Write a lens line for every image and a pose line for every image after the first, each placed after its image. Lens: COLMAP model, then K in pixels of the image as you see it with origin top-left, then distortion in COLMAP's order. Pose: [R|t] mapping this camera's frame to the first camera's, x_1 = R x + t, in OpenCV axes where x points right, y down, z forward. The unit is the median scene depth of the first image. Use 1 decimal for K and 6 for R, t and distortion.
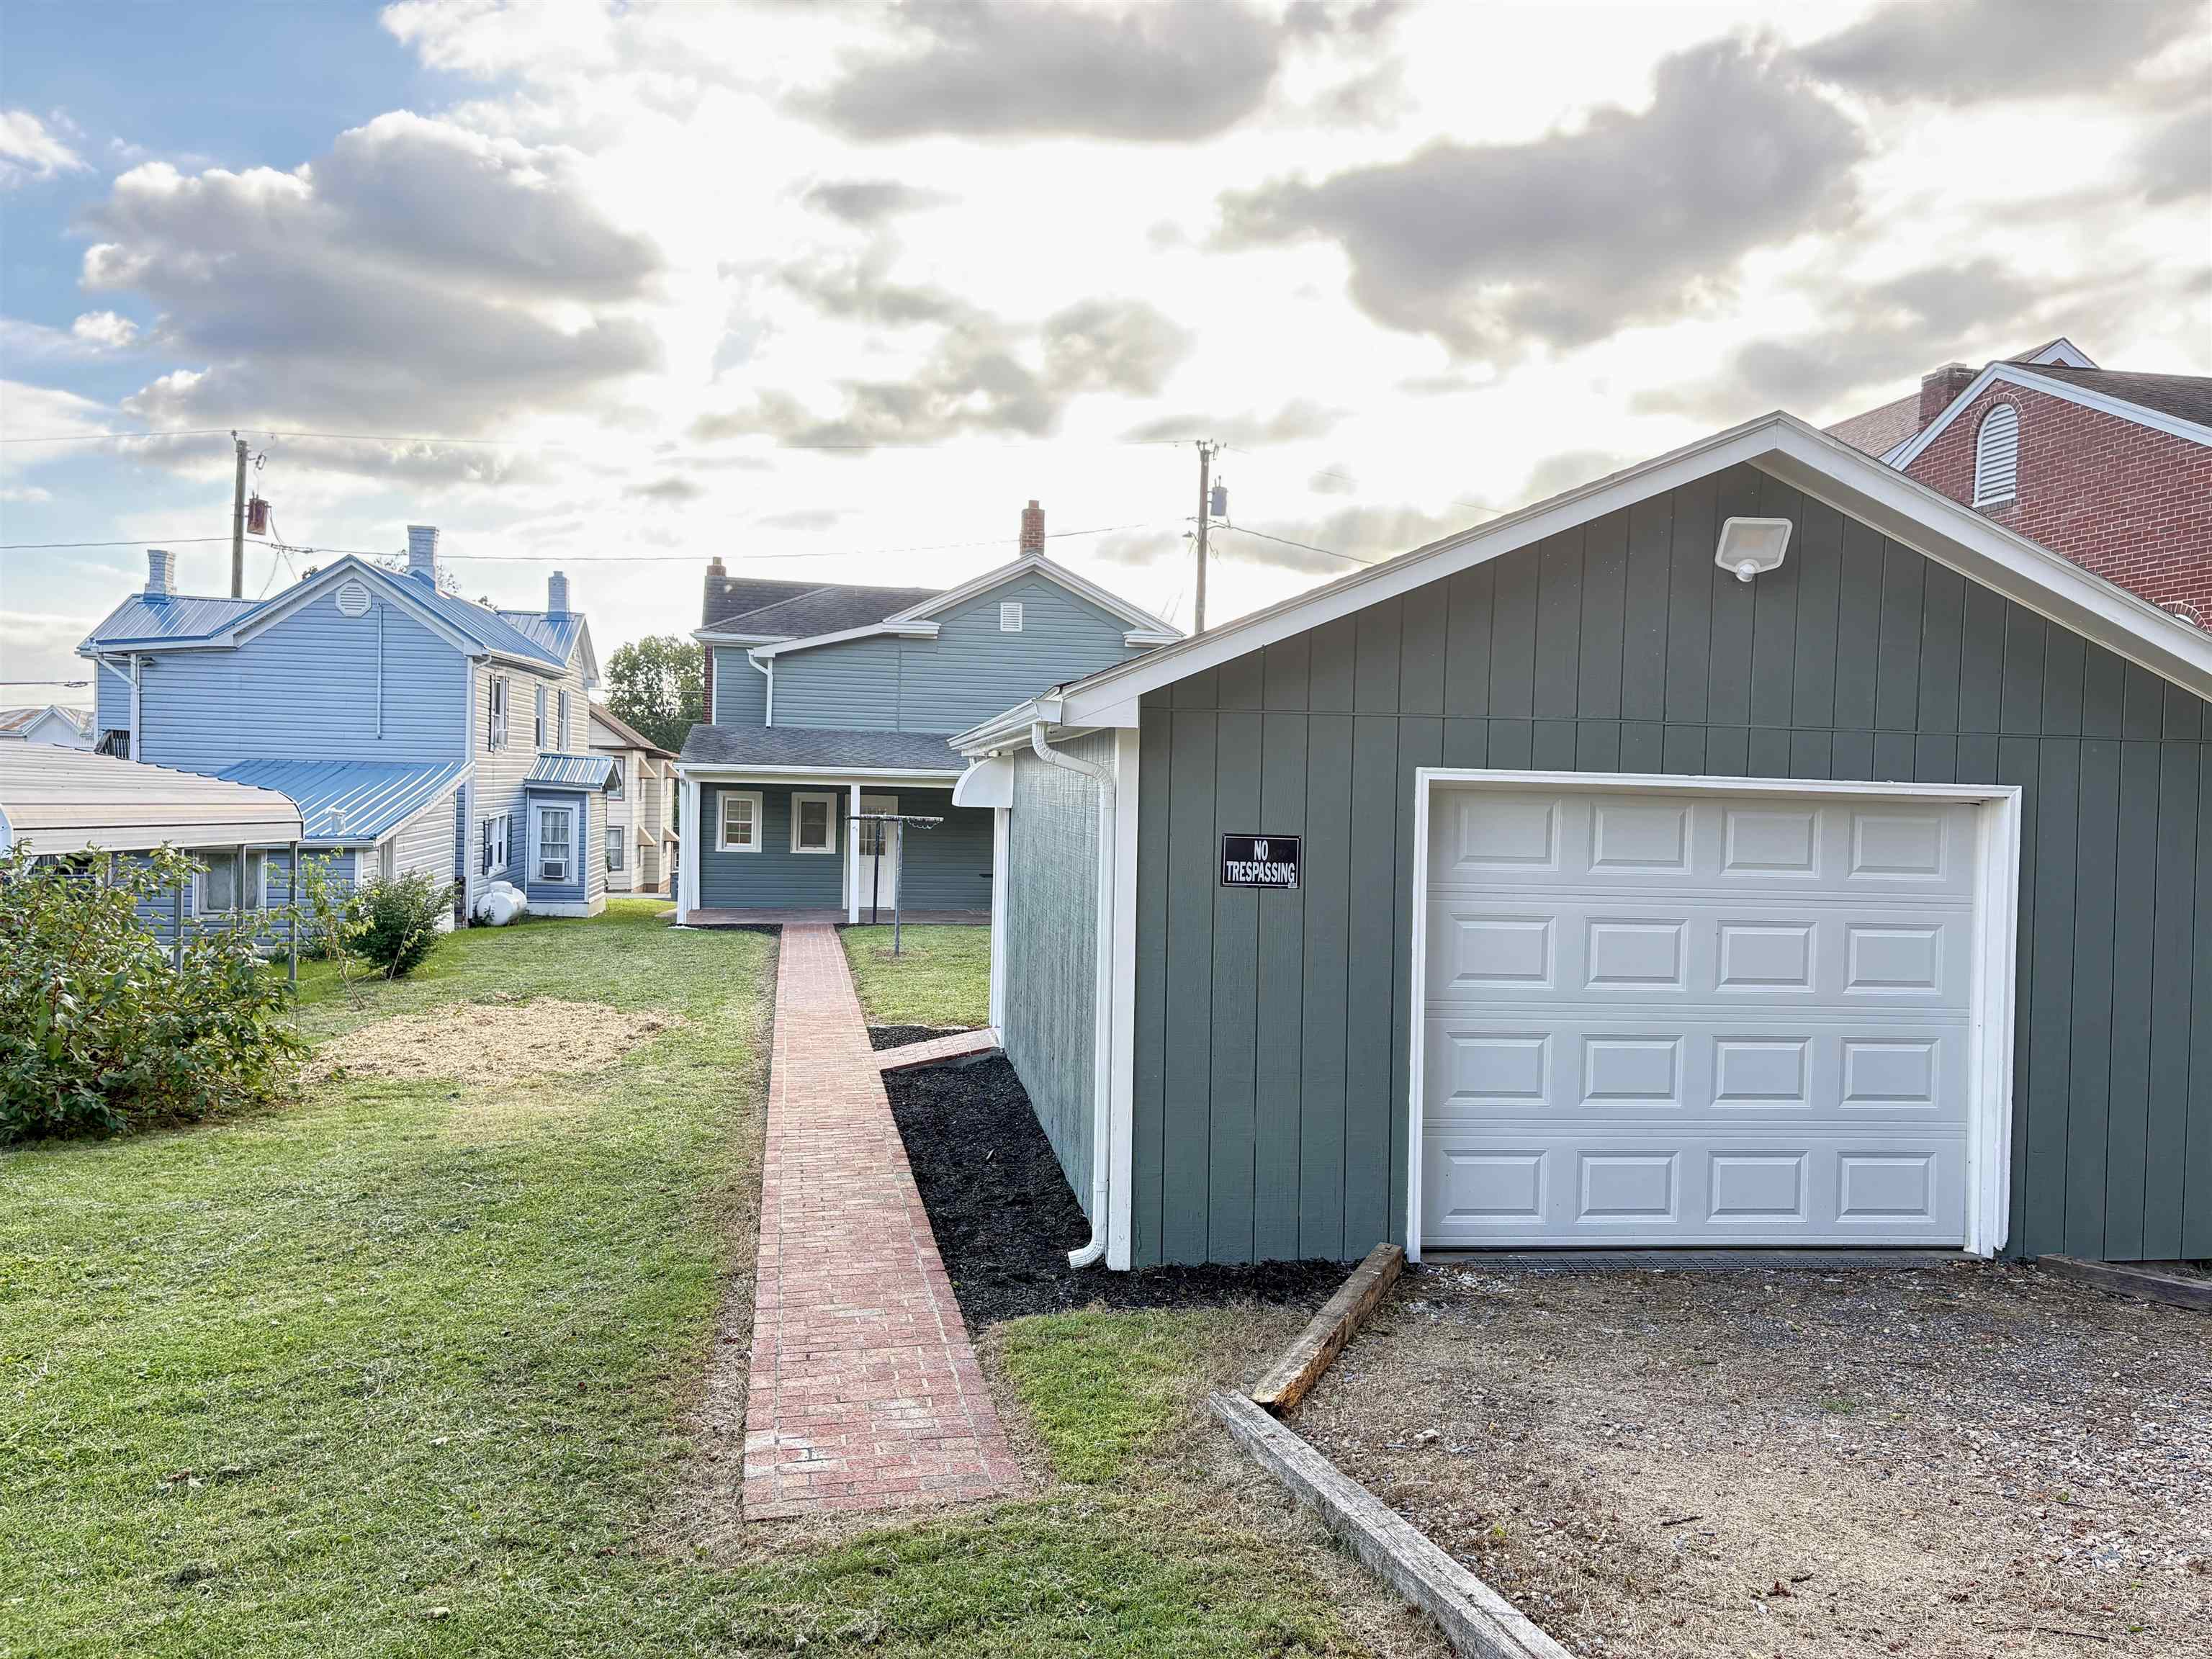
lens RADIAL K [[1674.4, 0, 1106.2], [0, 1674.4, 726.4], [0, 0, 1]] dist [0.008294, 0.005236]
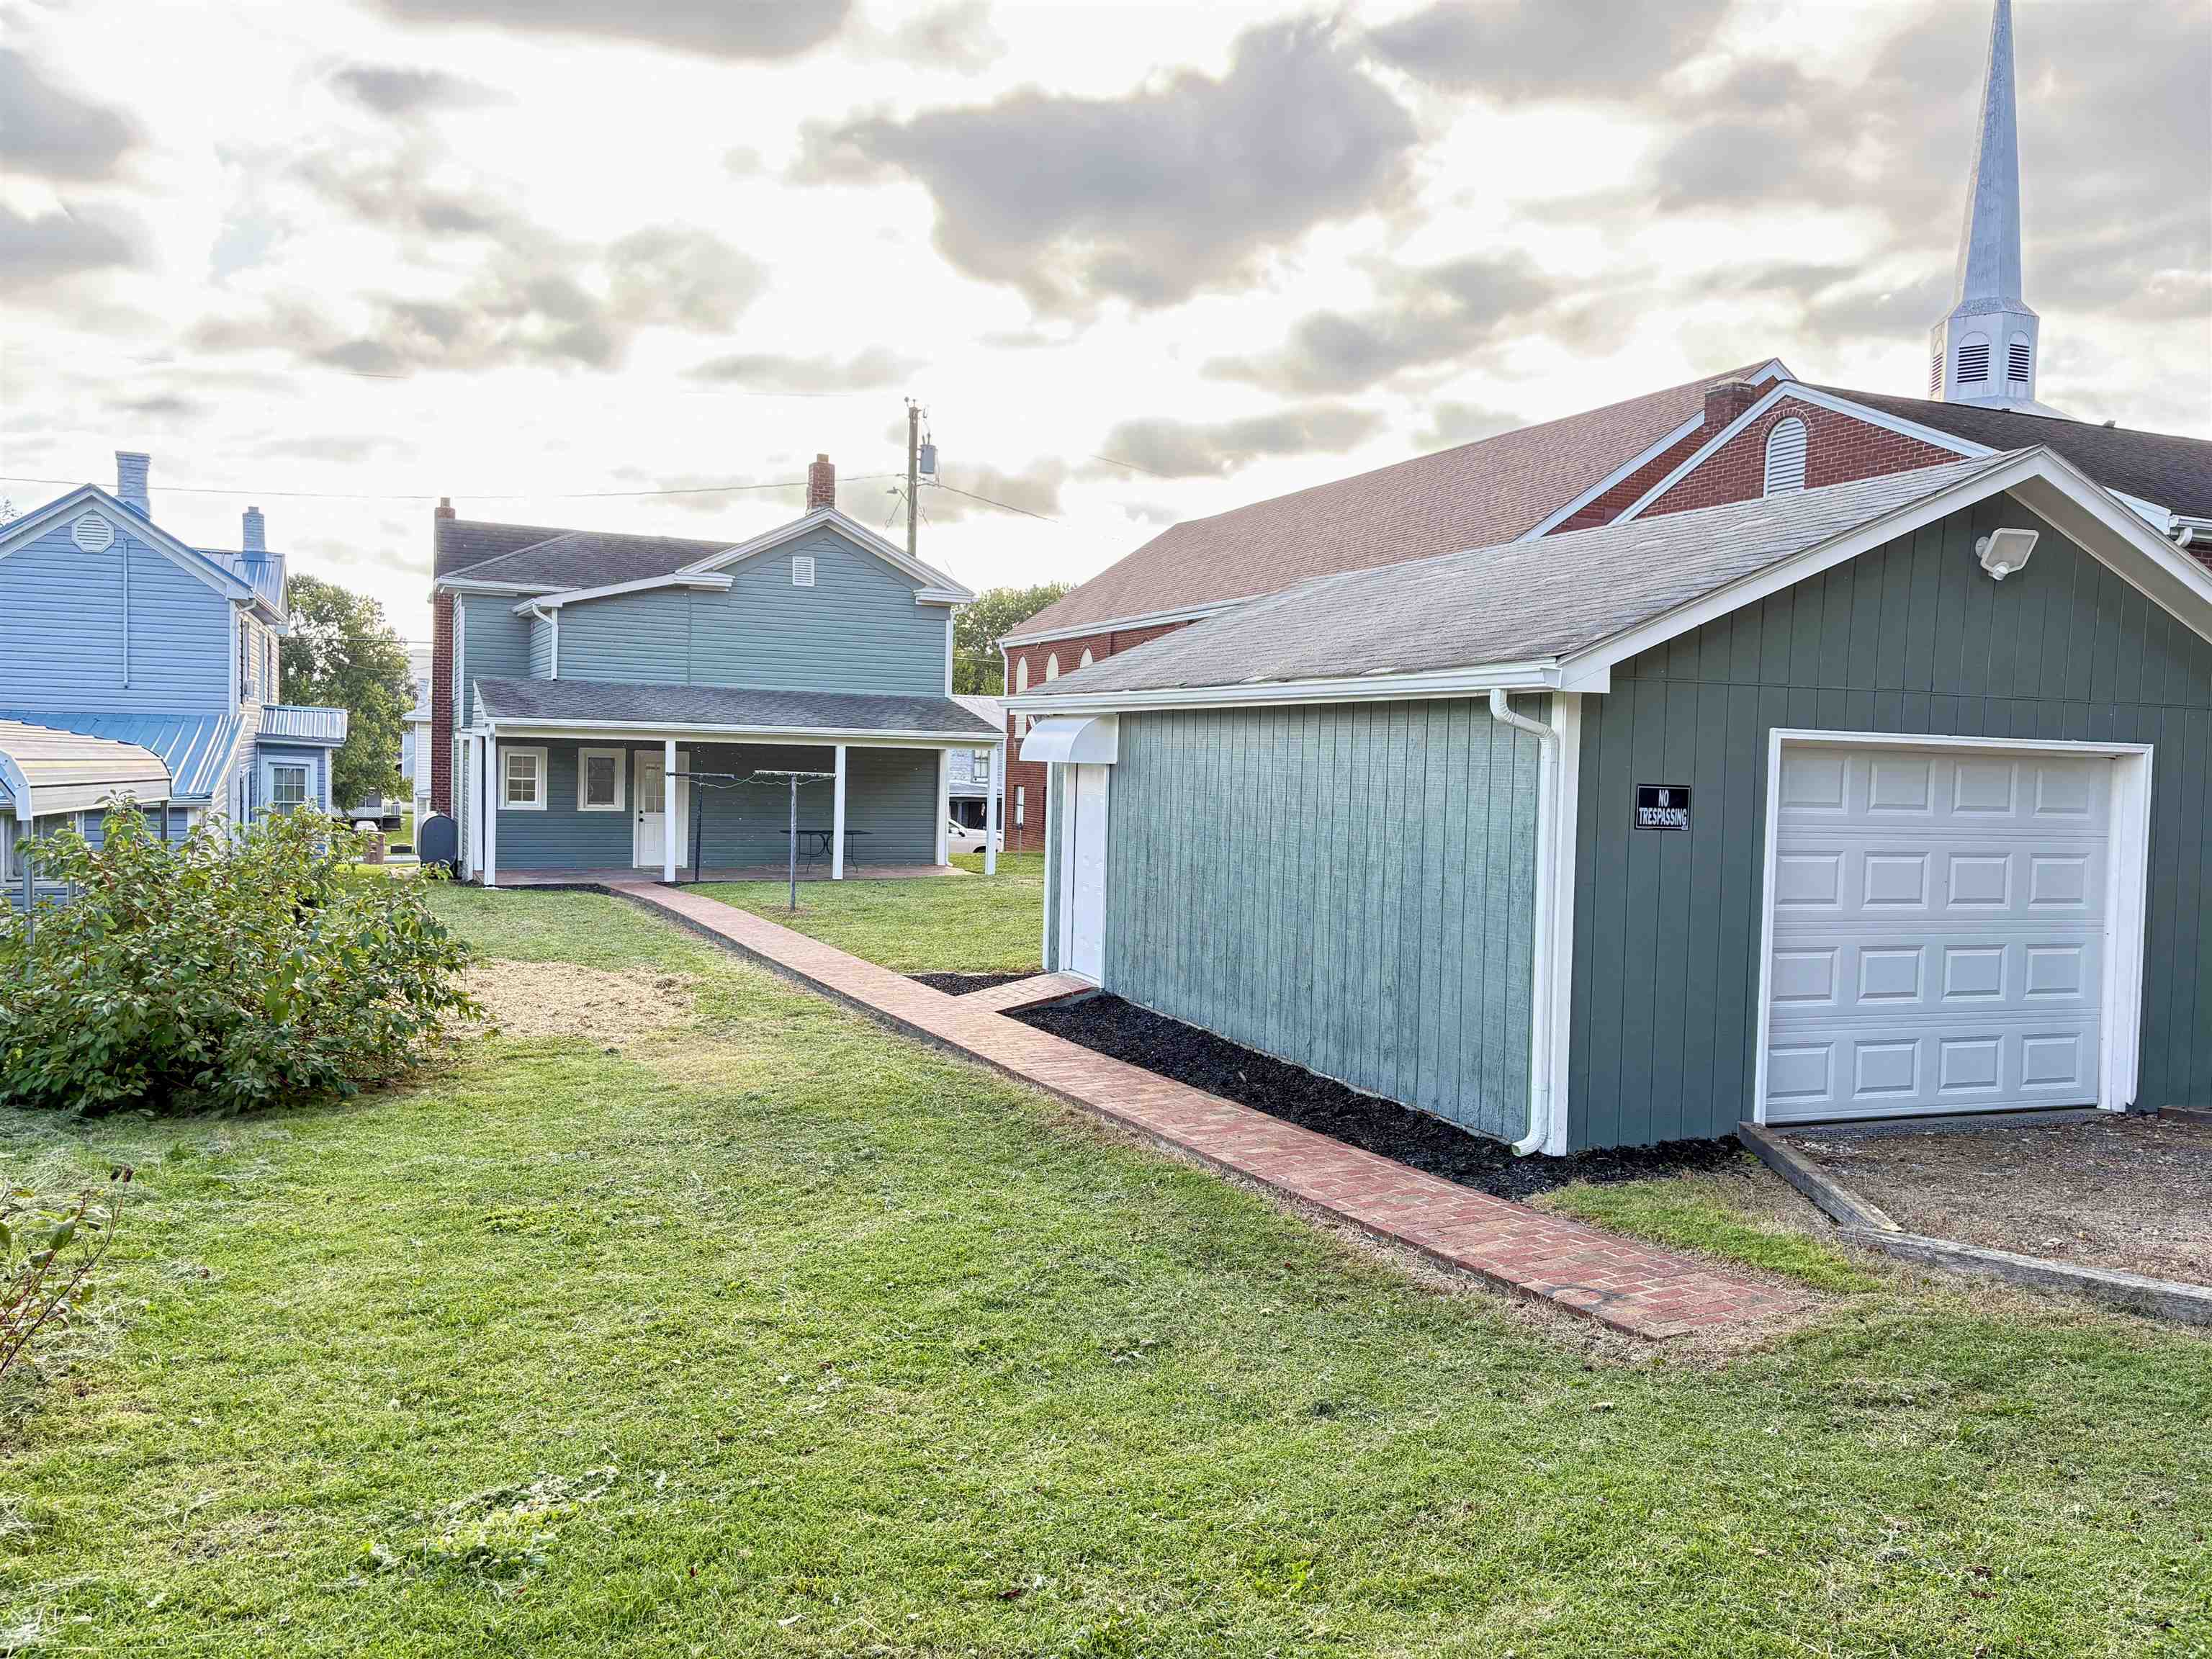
lens RADIAL K [[1664.4, 0, 1100.0], [0, 1664.4, 836.8], [0, 0, 1]] dist [0.028364, -0.010063]
pose [[0.970154, -0.011296, 0.242226, -0.130695], [-0.010947, 0.995855, 0.090288, -0.000078], [-0.242242, -0.090246, 0.966010, -0.008077]]
